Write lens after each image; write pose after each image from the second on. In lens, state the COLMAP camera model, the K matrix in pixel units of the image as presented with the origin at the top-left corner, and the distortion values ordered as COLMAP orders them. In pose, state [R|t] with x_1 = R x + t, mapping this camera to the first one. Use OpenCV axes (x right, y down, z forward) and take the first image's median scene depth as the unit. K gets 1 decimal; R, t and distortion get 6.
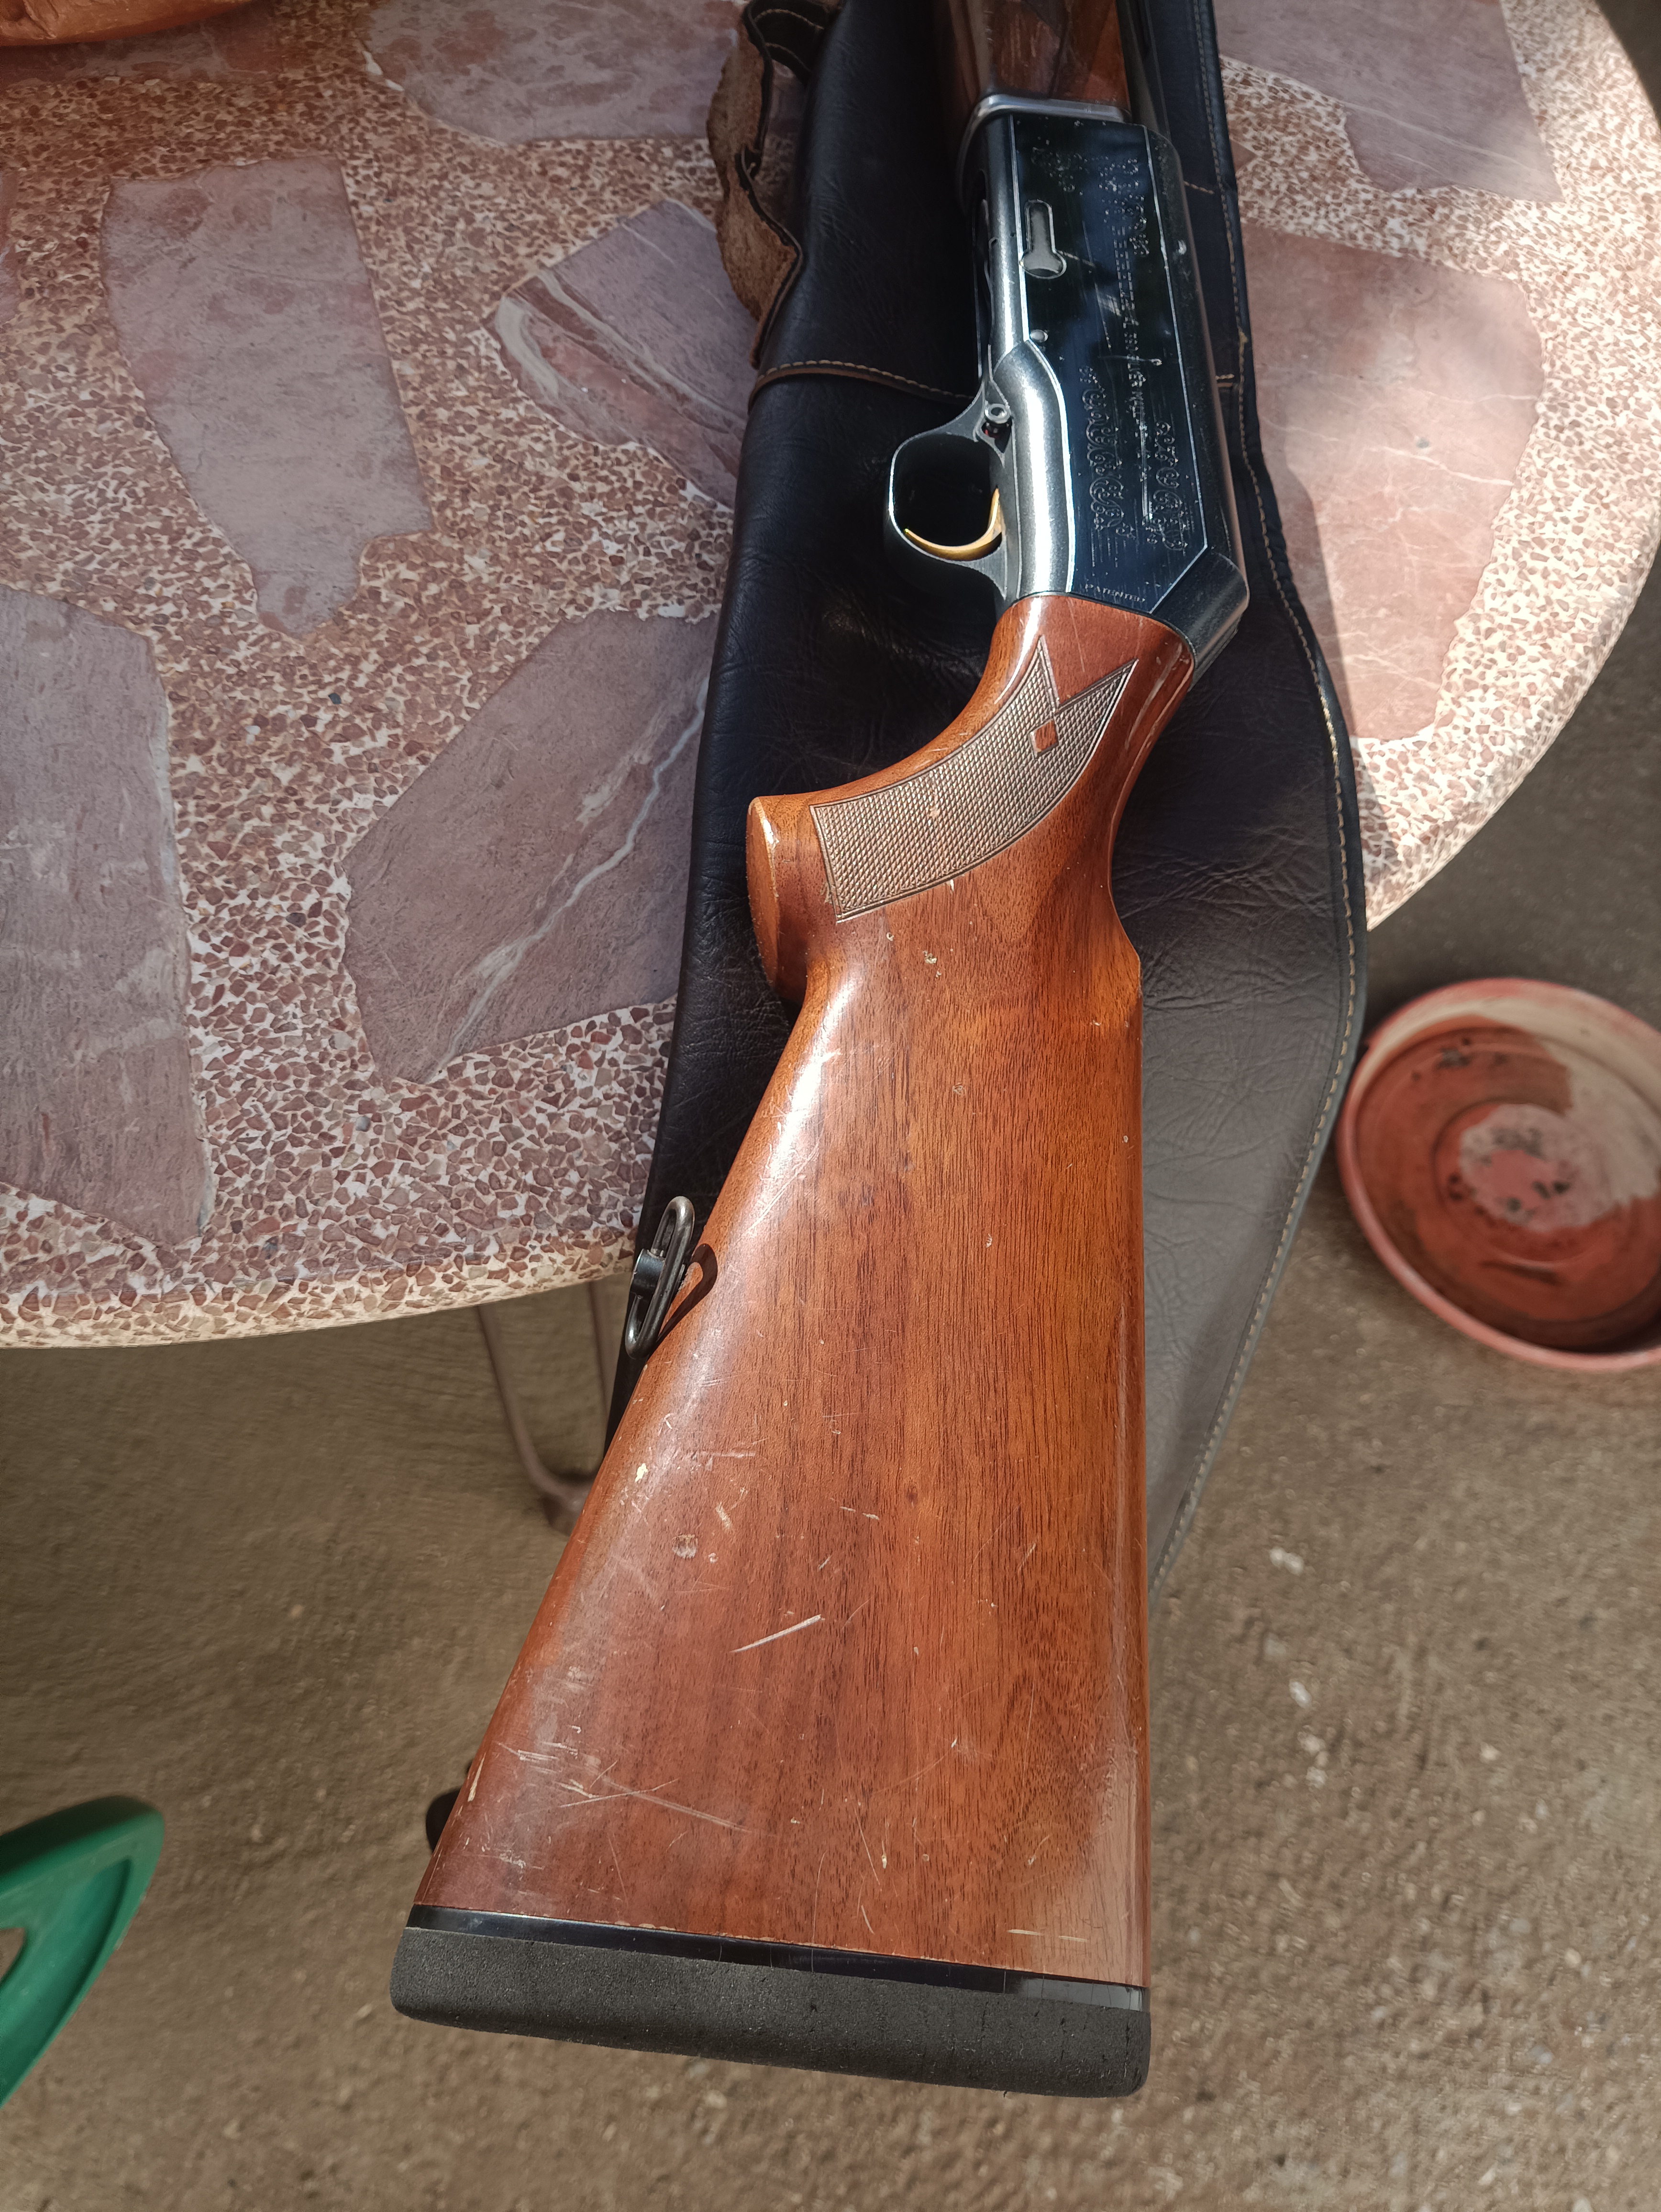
lens RADIAL K [[1675.6, 0, 796.4], [0, 1675.6, 1088.1], [0, 0, 1]] dist [0.007714, -0.055358]
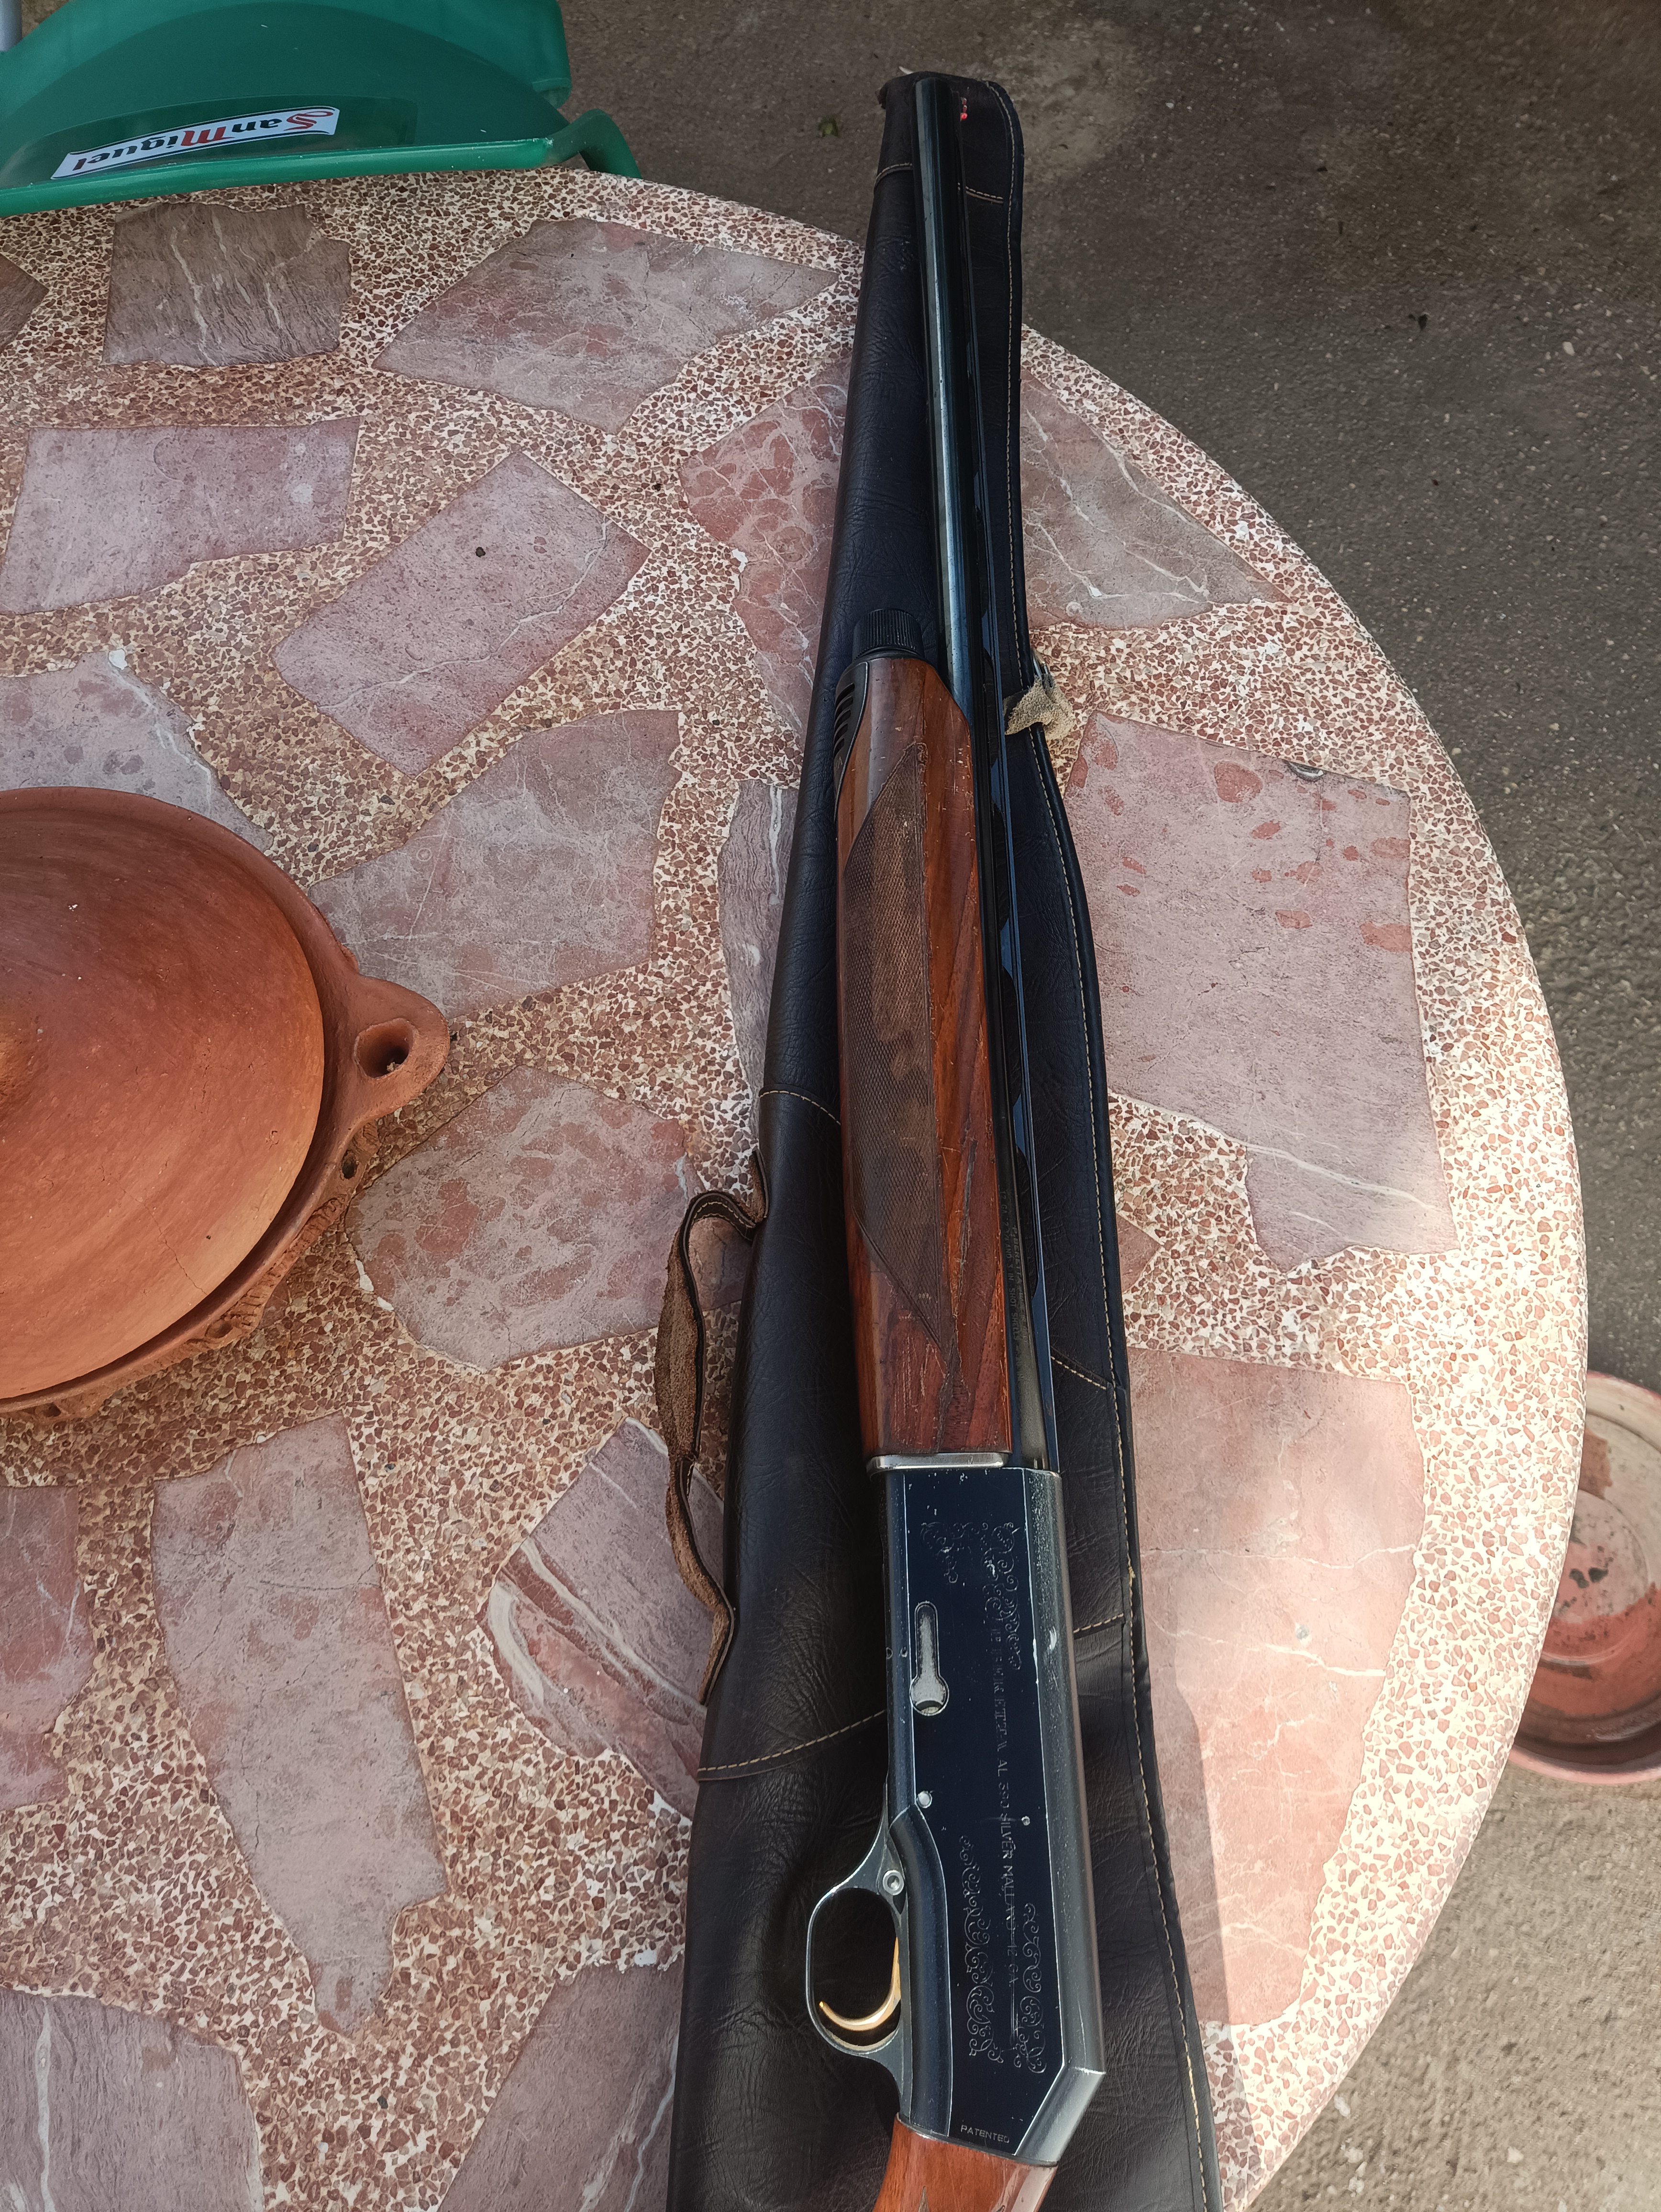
lens RADIAL K [[1578.9, 0, 823.0], [0, 1578.9, 1099.2], [0, 0, 1]] dist [0.055778, -0.097285]
pose [[0.992195, -0.077045, -0.098049, 0.192226], [0.088779, 0.988605, 0.121563, -0.926039], [0.087565, -0.129319, 0.987729, -0.040980]]
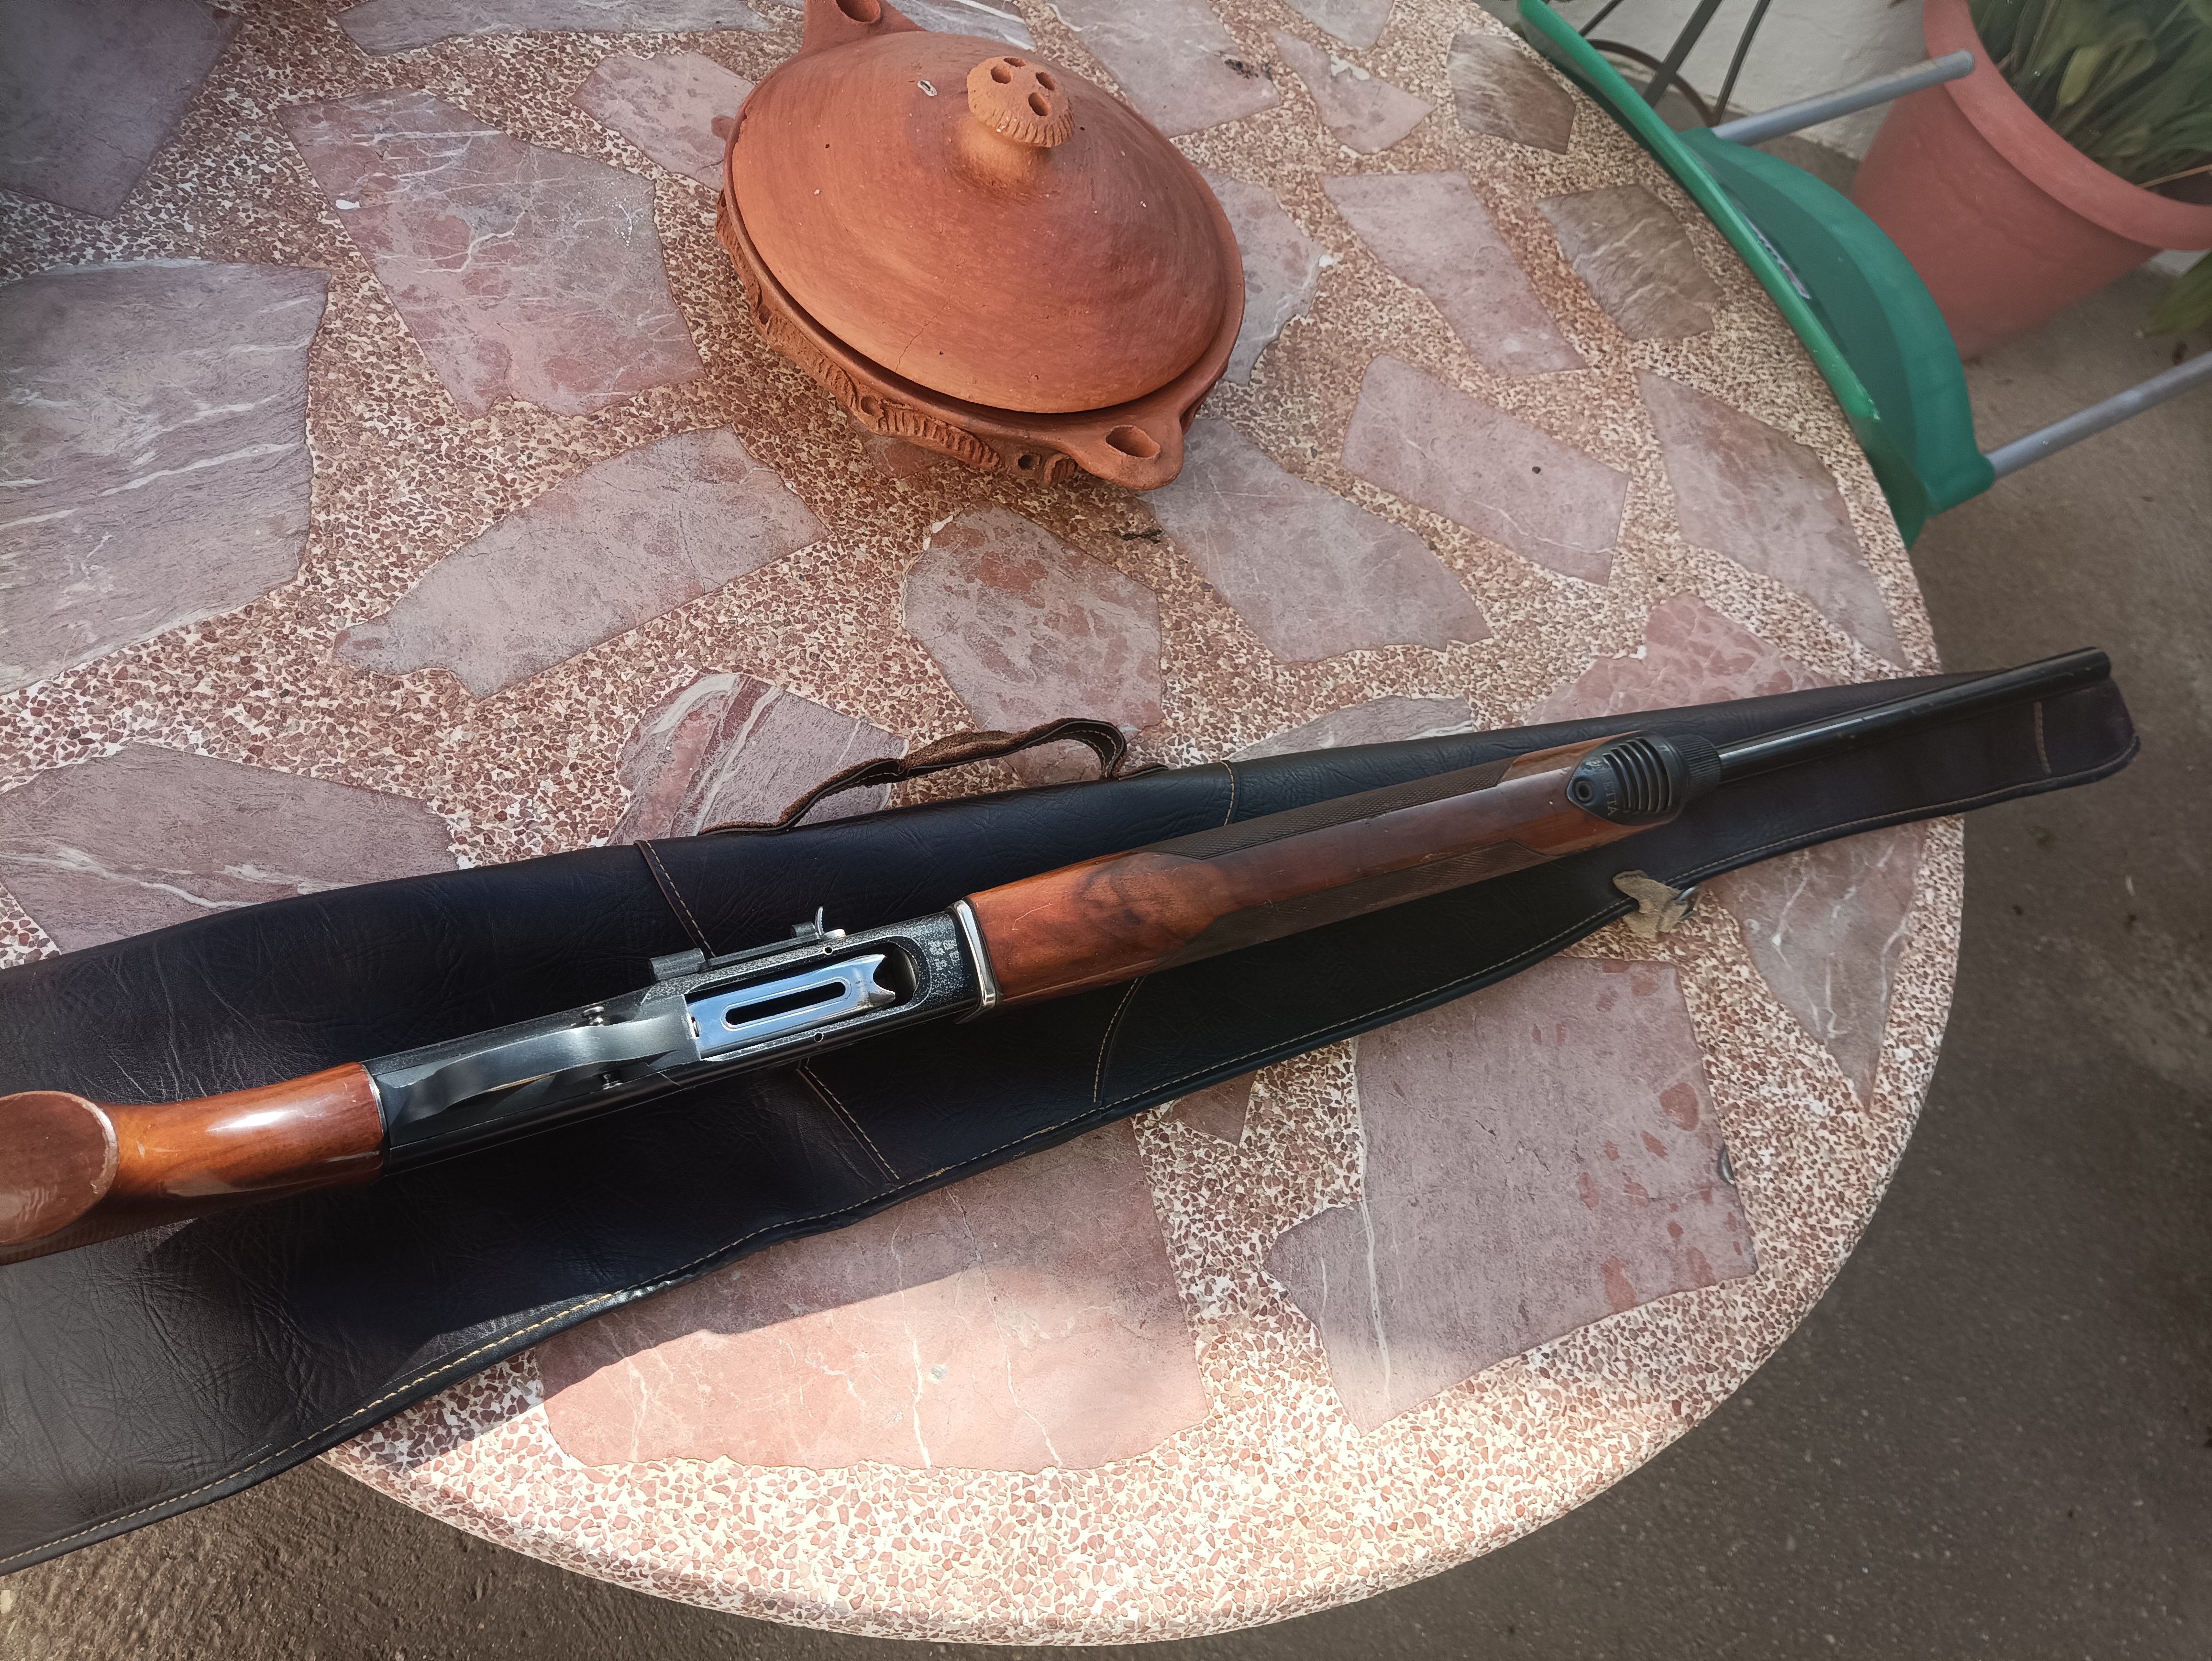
lens RADIAL K [[1578.9, 0, 1121.8], [0, 1578.9, 831.9], [0, 0, 1]] dist [0.055778, -0.097285]
pose [[0.443368, 0.797207, -0.409739, 0.588084], [-0.878598, 0.477028, -0.022582, -0.655668], [0.177455, 0.370008, 0.911923, -0.061243]]
